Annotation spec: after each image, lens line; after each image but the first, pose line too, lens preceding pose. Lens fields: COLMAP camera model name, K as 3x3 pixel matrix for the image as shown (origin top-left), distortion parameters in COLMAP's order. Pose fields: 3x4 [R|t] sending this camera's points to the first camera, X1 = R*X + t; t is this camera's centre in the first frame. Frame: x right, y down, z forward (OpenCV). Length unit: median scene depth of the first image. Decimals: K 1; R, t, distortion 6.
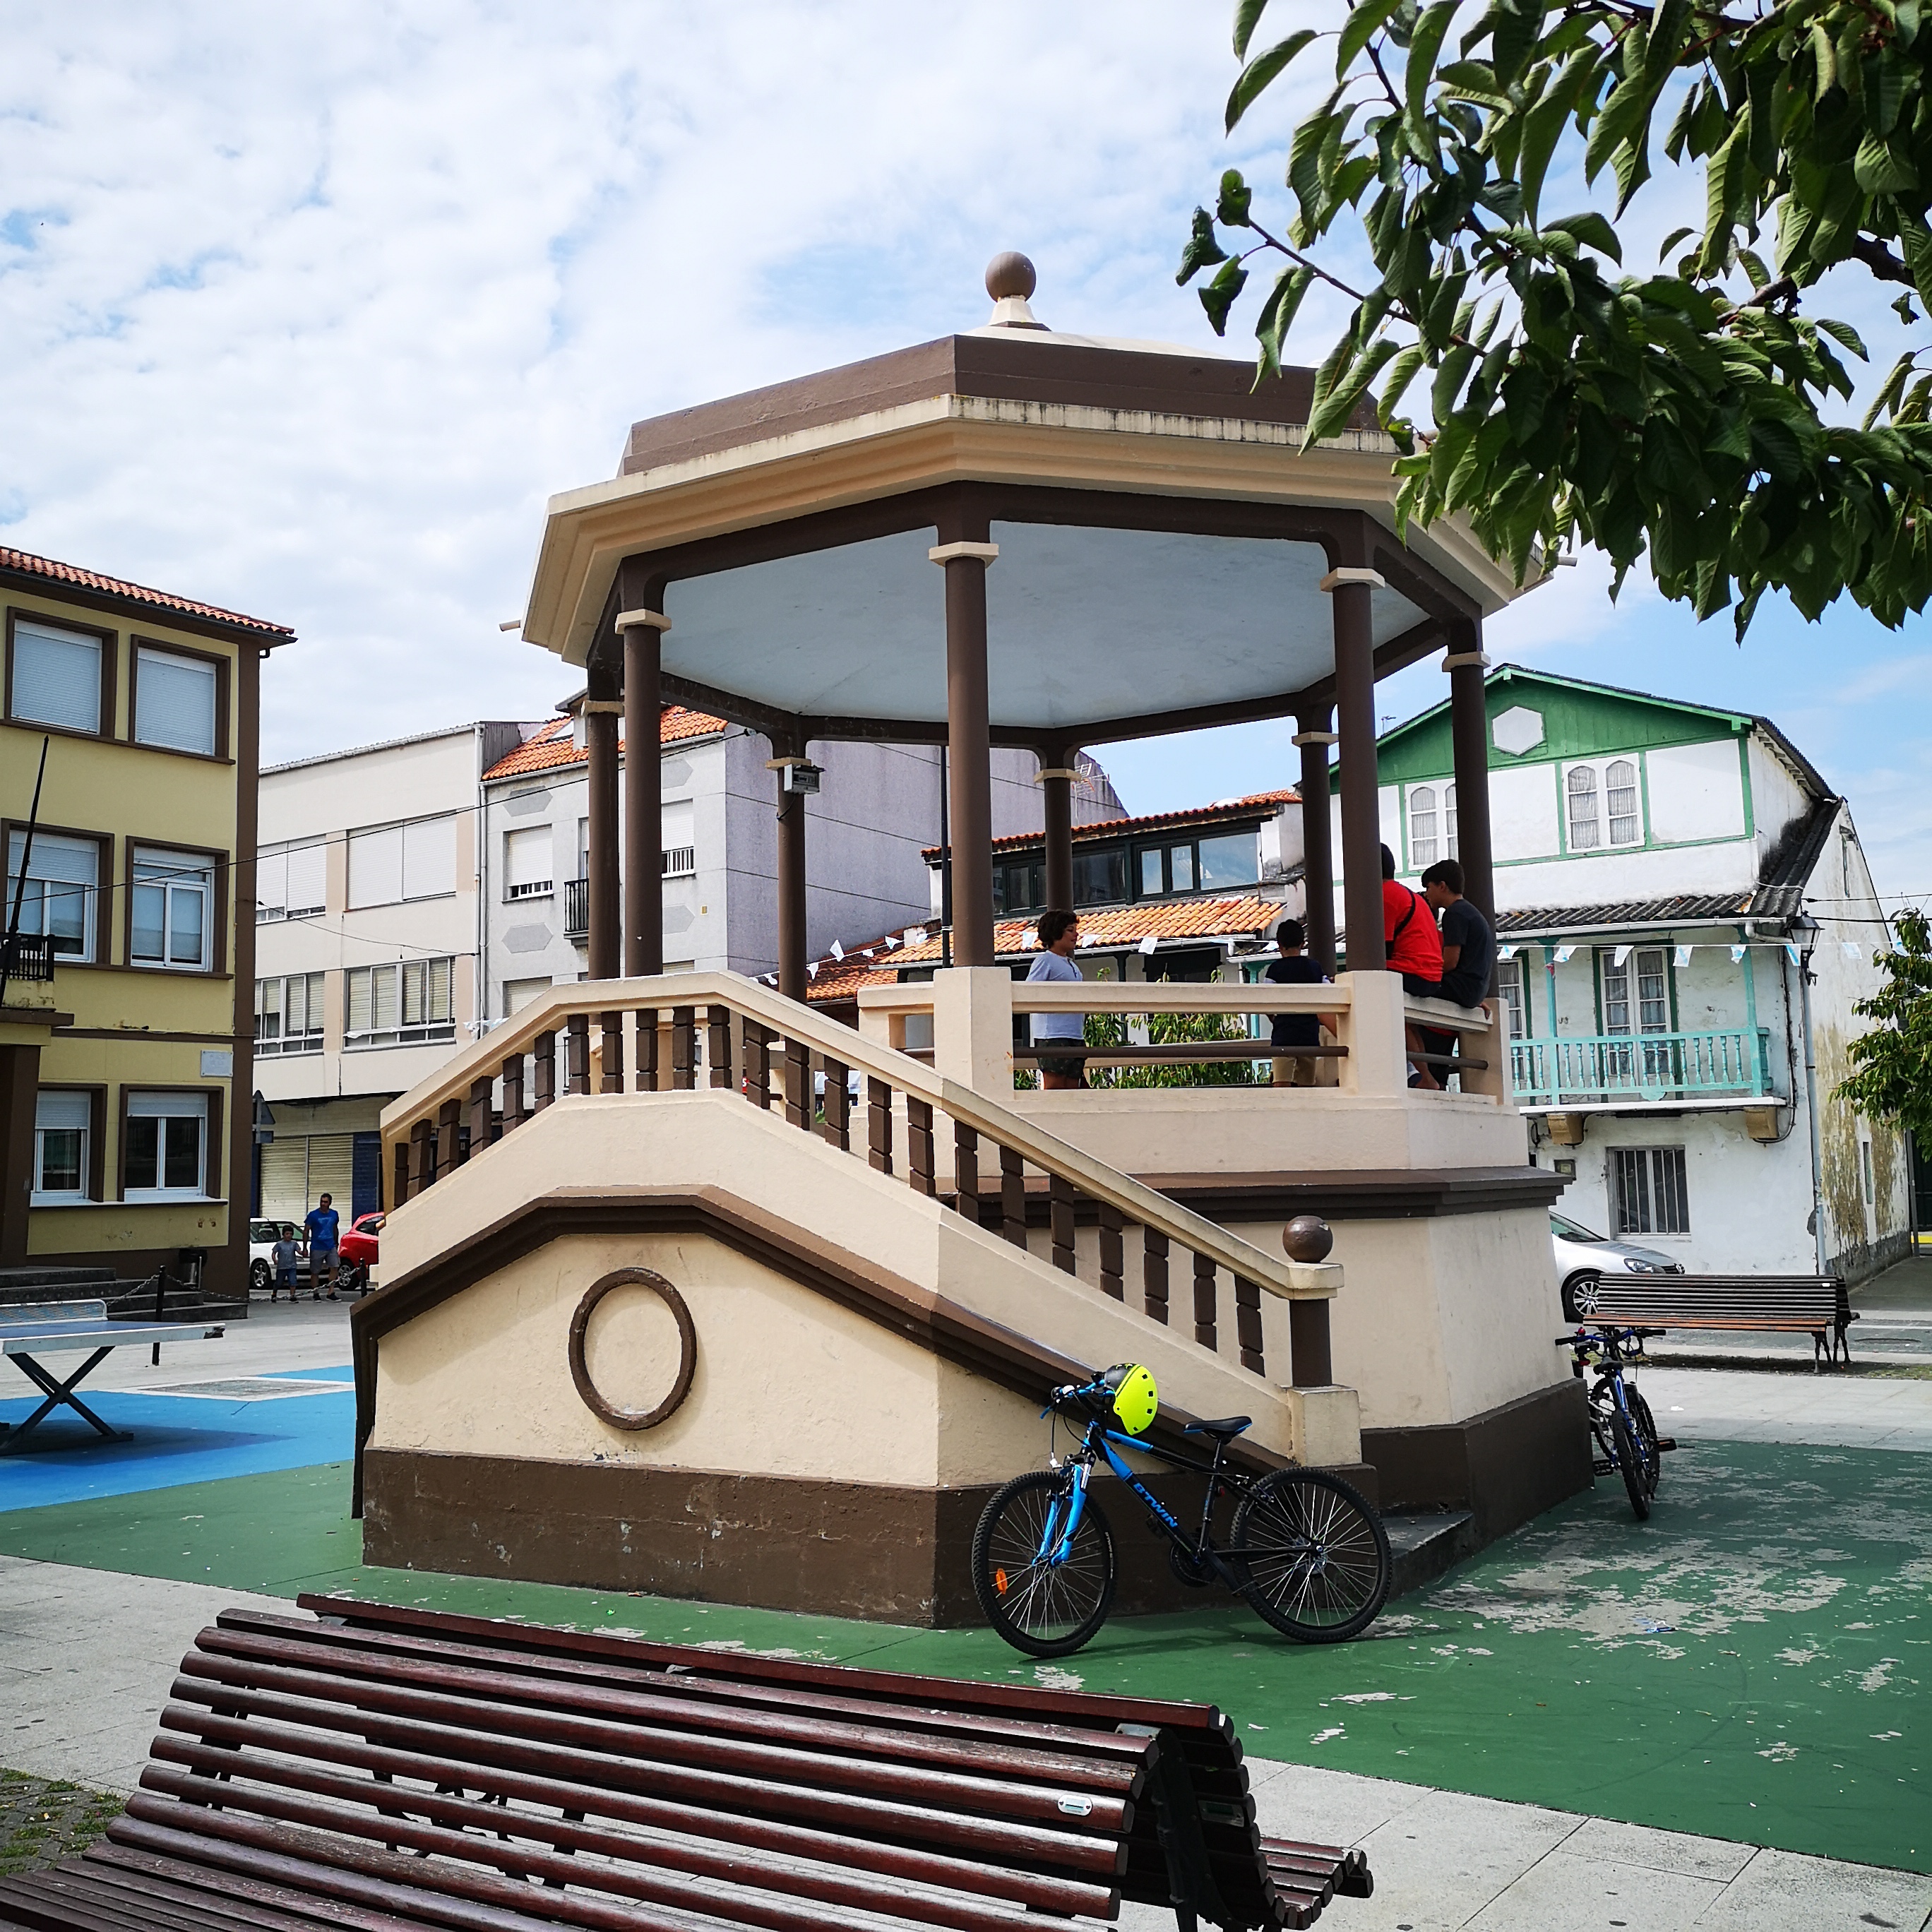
lens RADIAL K [[1930.9, 0, 960.0], [0, 1930.9, 957.5], [0, 0, 1]] dist [0.044139, 0.000000]
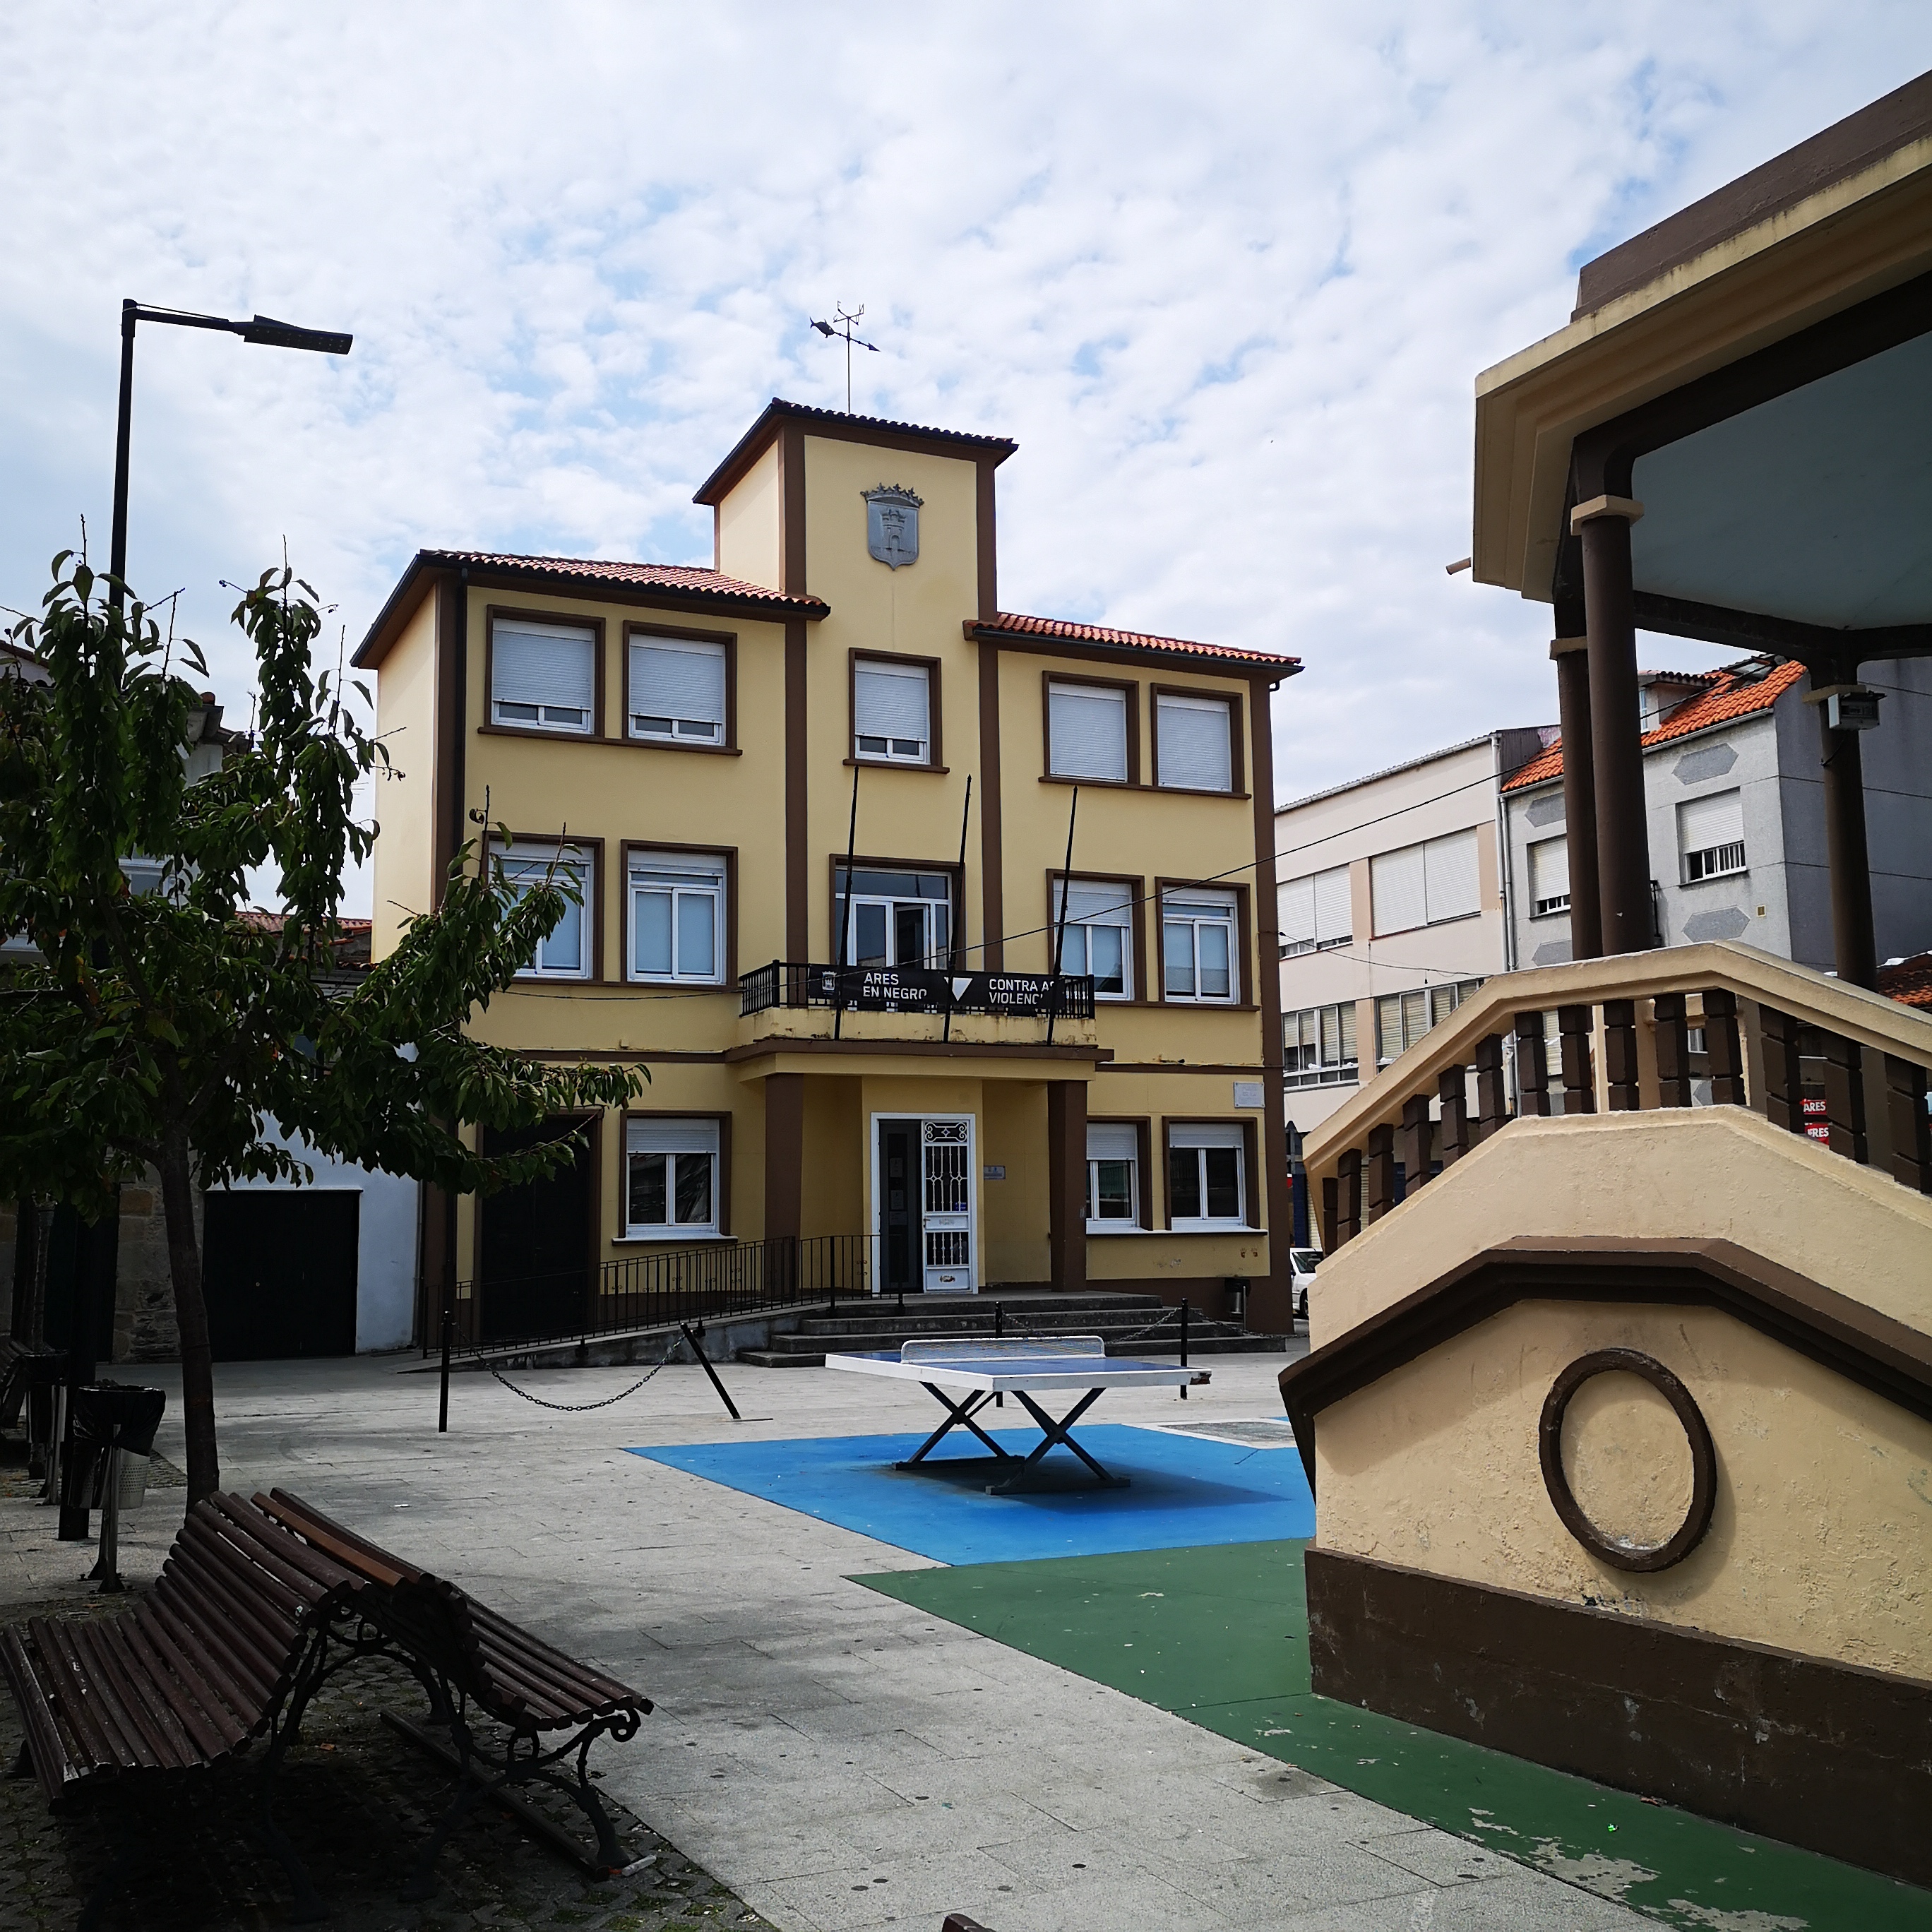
lens RADIAL K [[1930.9, 0, 972.5], [0, 1930.9, 960.3], [0, 0, 1]] dist [0.044139, 0.000000]
pose [[0.864467, -0.056627, -0.499490, -0.001213], [0.049641, 0.998395, -0.027274, 0.008363], [0.500233, -0.001218, 0.865890, 0.097673]]
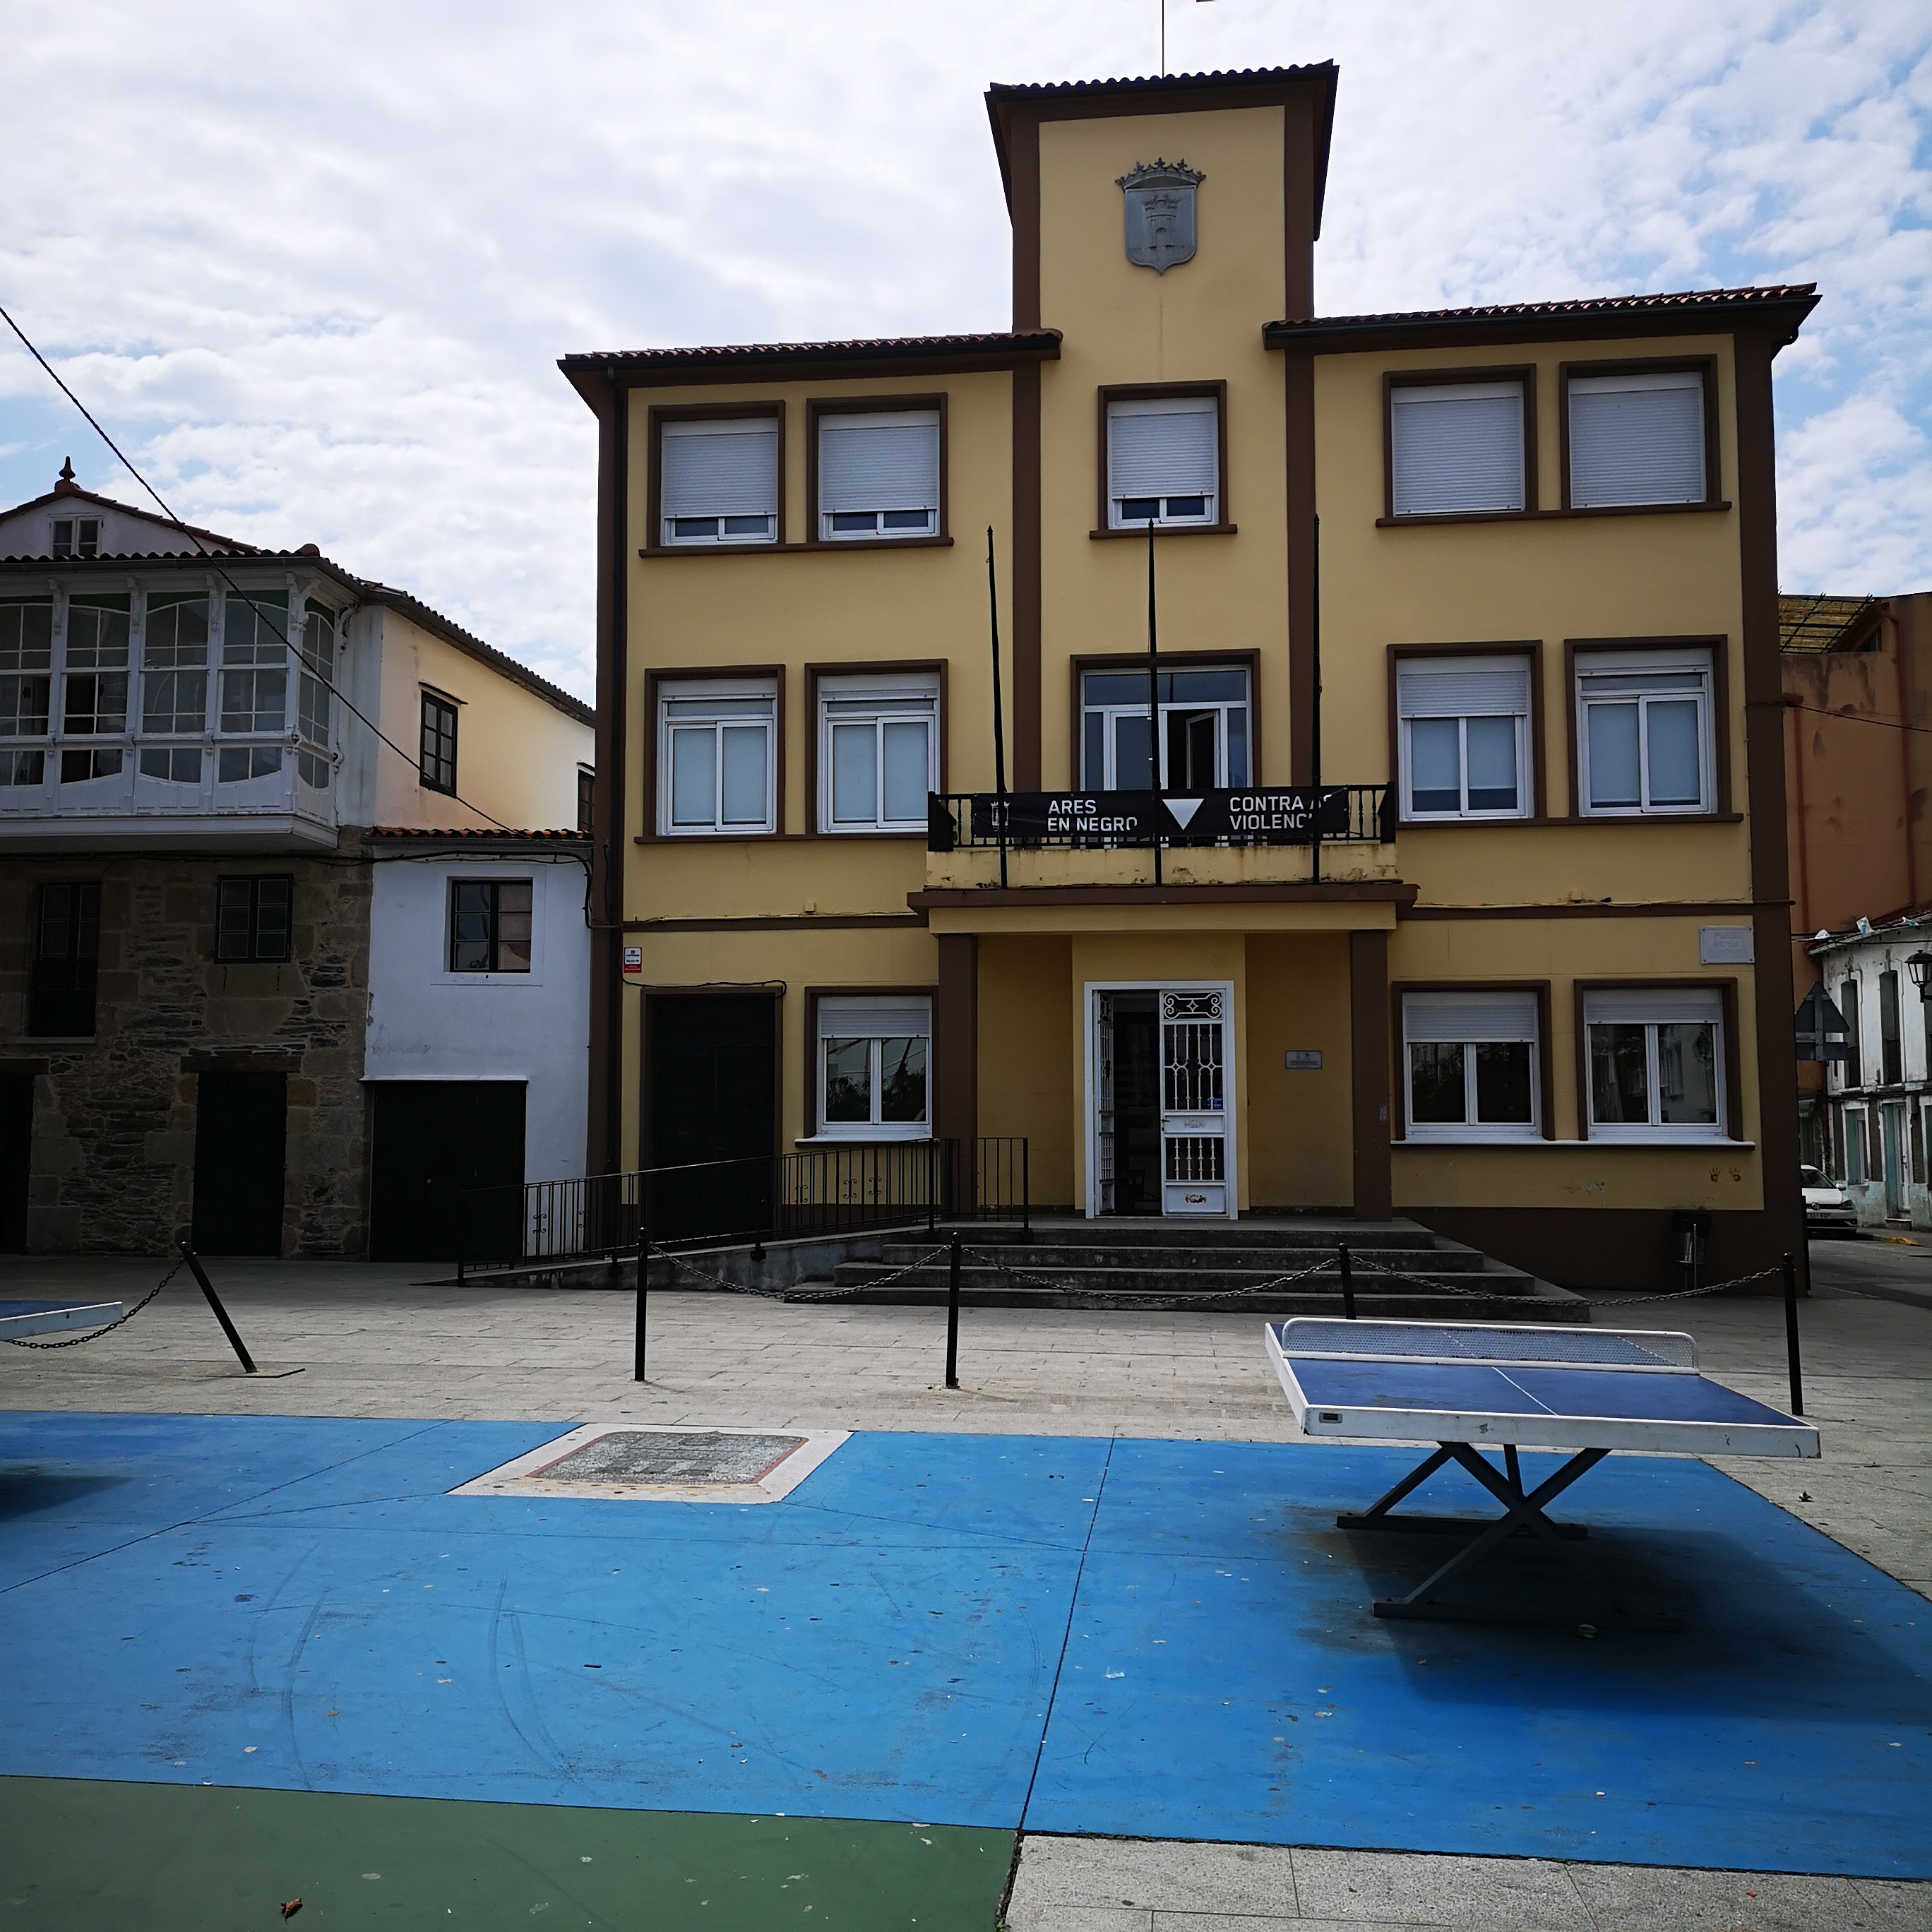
lens RADIAL K [[1930.9, 0, 998.8], [0, 1930.9, 964.6], [0, 0, 1]] dist [0.044139, 0.000000]
pose [[0.477203, -0.056983, -0.876944, 0.163398], [0.086761, 0.996075, -0.017511, 0.085804], [0.874500, -0.067728, 0.480274, 0.745756]]
